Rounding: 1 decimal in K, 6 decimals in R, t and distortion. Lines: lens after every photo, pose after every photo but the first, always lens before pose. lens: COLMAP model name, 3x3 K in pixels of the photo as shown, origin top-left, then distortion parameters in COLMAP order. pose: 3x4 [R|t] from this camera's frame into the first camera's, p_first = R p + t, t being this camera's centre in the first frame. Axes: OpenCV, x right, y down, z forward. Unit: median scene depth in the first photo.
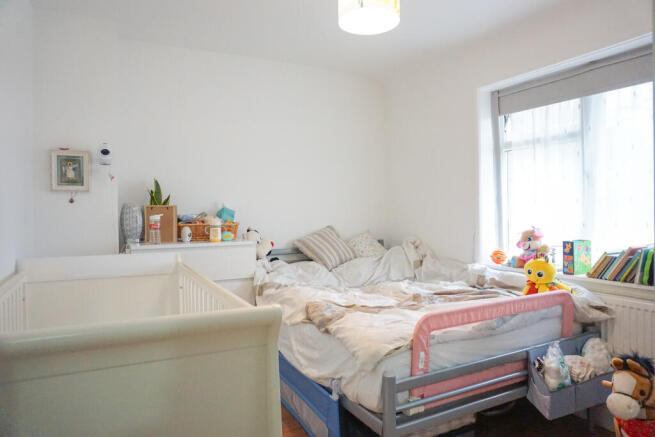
lens RADIAL K [[438.0, 0, 328.0], [0, 438.0, 217.1], [0, 0, 1]] dist [-0.047829, 0.025018]
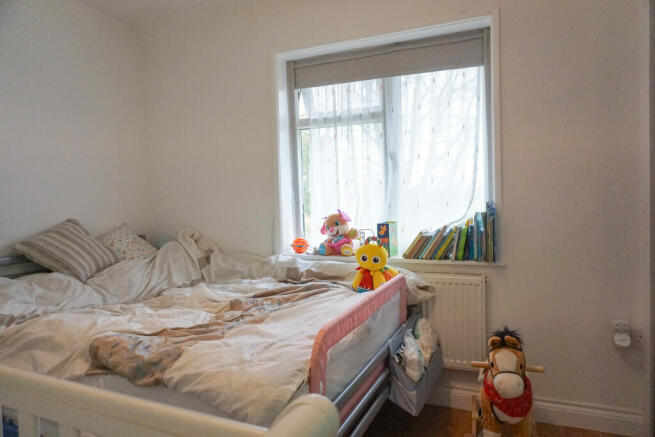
lens RADIAL K [[438.0, 0, 326.3], [0, 438.0, 215.9], [0, 0, 1]] dist [-0.047829, 0.025018]
pose [[0.785782, -0.033197, 0.617613, -0.144026], [0.024828, 0.999447, 0.022132, 0.013545], [-0.618006, -0.002057, 0.786171, 0.290719]]
